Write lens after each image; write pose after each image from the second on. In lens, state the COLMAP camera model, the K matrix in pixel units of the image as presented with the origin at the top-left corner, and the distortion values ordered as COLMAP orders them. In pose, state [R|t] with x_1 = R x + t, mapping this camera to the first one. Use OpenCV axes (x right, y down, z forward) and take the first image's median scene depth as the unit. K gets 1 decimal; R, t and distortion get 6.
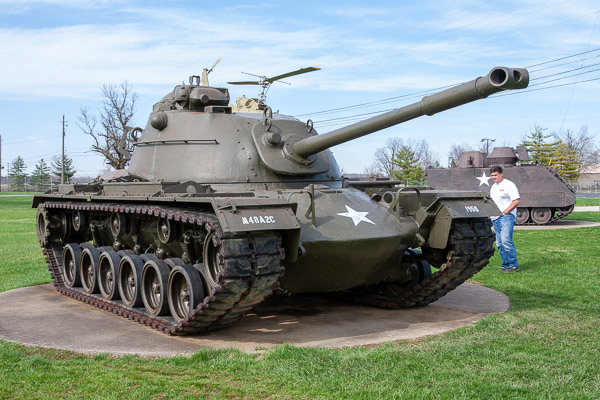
lens RADIAL K [[761.2, 0, 300.0], [0, 761.2, 200.0], [0, 0, 1]] dist [0.082834, -0.022159]
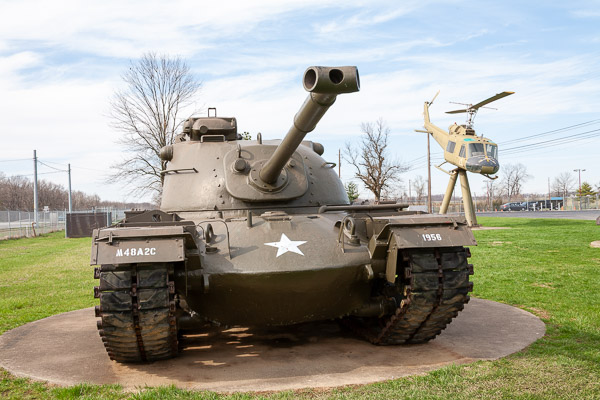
lens RADIAL K [[648.7, 0, 300.0], [0, 648.7, 200.0], [0, 0, 1]] dist [-0.005196, -0.013689]
pose [[0.922958, -0.022061, -0.384269, 0.362350], [0.011954, 0.999517, -0.028671, -0.010633], [0.384716, 0.021869, 0.922776, 0.265024]]
